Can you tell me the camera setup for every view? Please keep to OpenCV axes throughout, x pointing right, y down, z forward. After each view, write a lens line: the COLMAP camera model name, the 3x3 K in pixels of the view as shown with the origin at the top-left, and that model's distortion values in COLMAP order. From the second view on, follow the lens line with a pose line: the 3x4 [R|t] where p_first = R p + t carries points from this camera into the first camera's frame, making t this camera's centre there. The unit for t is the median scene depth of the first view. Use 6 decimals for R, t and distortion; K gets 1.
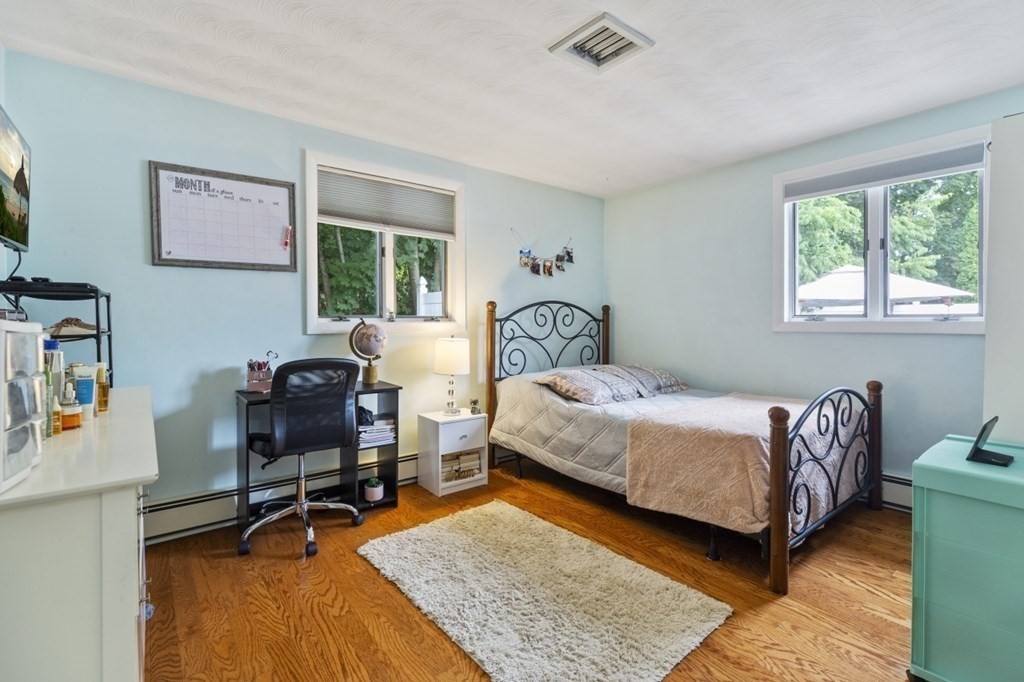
lens RADIAL K [[460.2, 0, 517.6], [0, 460.2, 320.2], [0, 0, 1]] dist [0.003304, 0.000068]
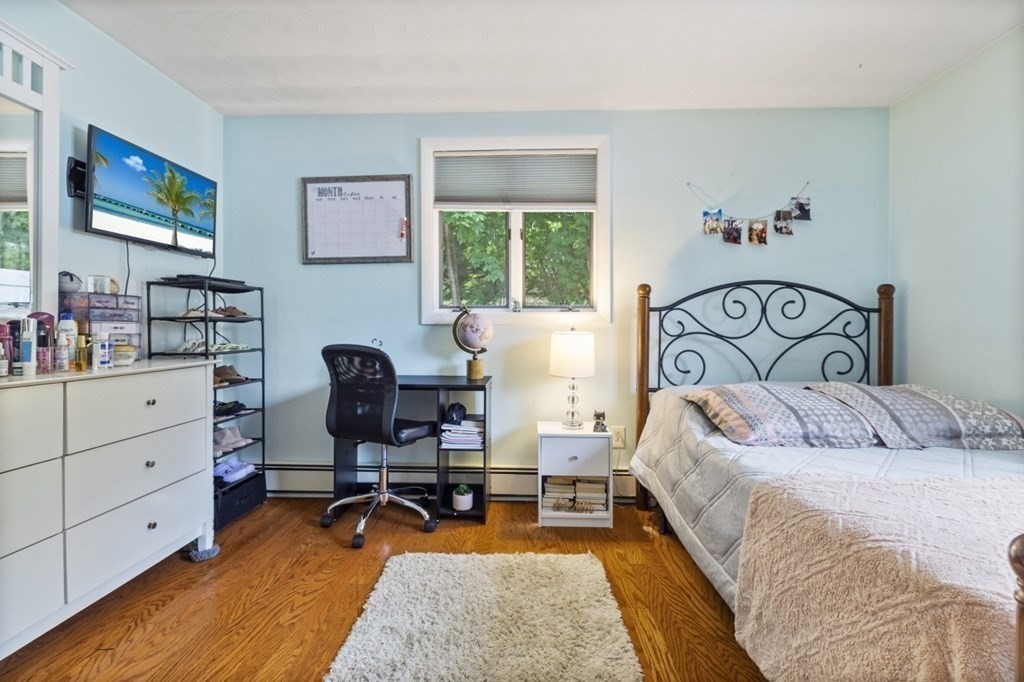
lens RADIAL K [[460.2, 0, 508.0], [0, 460.2, 325.5], [0, 0, 1]] dist [0.003304, 0.000068]
pose [[0.759011, -0.001152, -0.651077, 0.316712], [-0.001290, 0.999994, -0.003273, 0.034691], [0.651077, 0.003324, 0.759005, 0.354942]]
